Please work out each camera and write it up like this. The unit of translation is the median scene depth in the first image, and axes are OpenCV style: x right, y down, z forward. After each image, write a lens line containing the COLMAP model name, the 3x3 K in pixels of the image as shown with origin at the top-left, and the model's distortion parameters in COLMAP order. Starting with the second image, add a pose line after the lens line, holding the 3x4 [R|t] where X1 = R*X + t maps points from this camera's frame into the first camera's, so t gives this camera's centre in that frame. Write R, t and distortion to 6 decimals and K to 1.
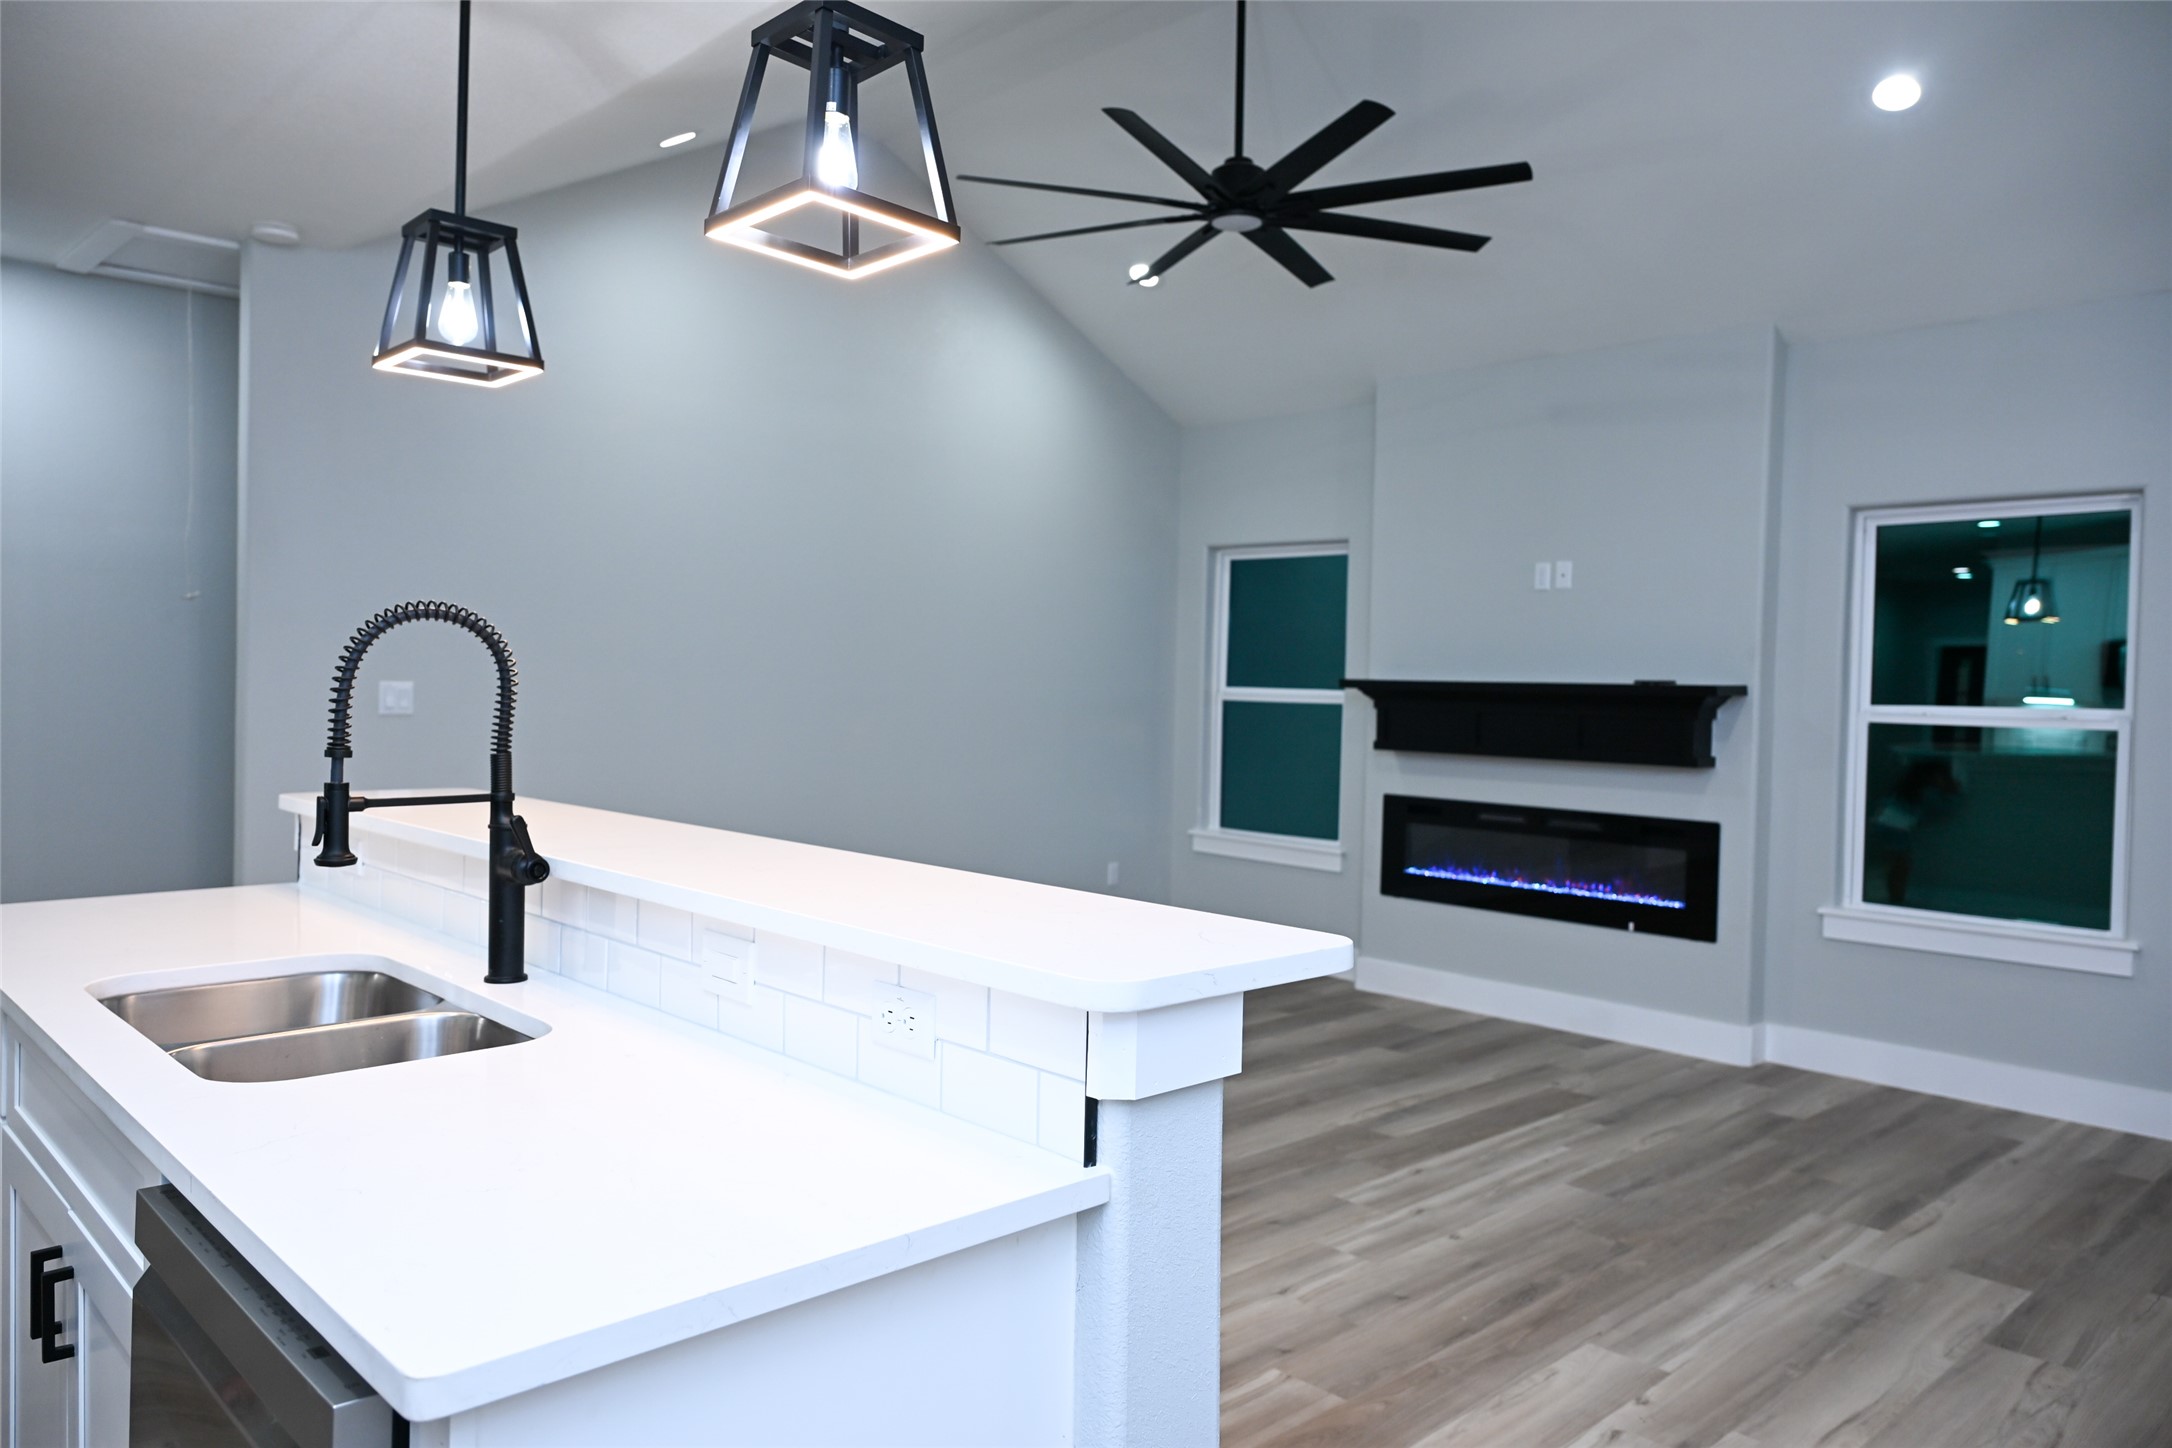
lens RADIAL K [[1512.0, 0, 1080.5], [0, 1512.0, 710.2], [0, 0, 1]] dist [0.024063, -0.008295]
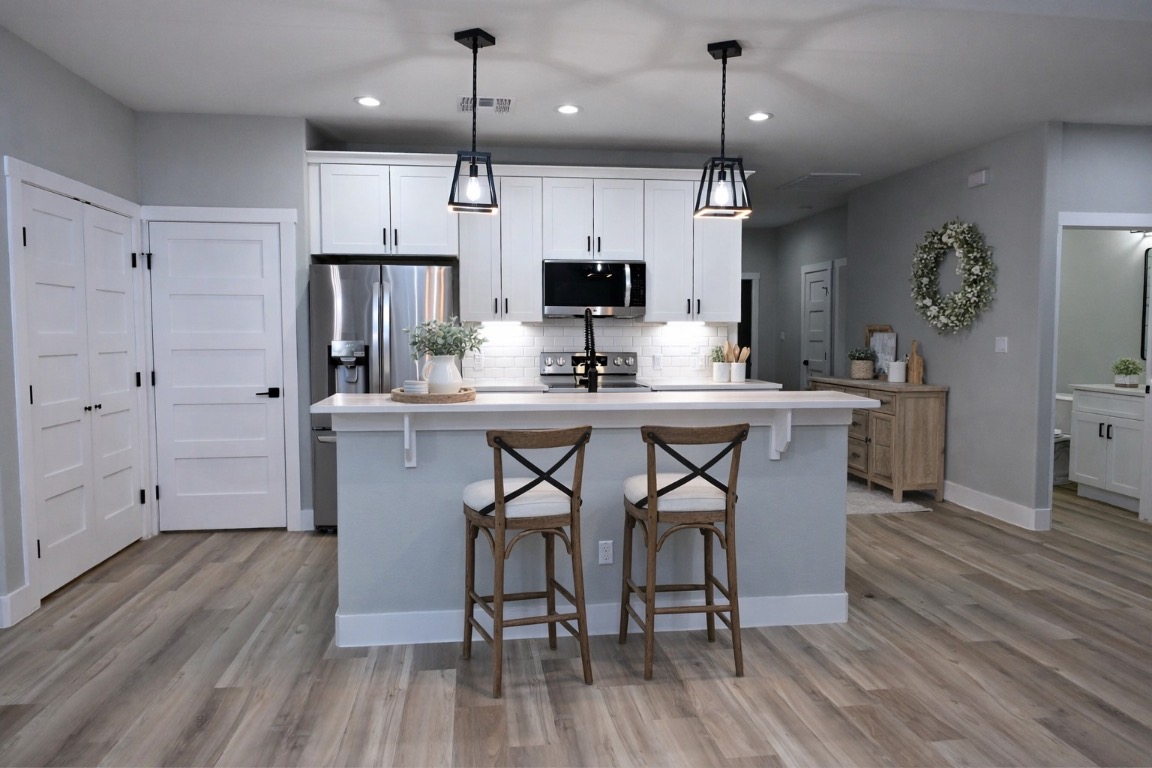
lens RADIAL K [[782.0, 0, 575.2], [0, 782.0, 381.6], [0, 0, 1]] dist [-0.005180, 0.000167]
pose [[-0.596738, 0.029303, -0.801901, 0.521121], [-0.031439, 0.997712, 0.059854, -0.004107], [0.801820, 0.060928, -0.594452, 0.989728]]
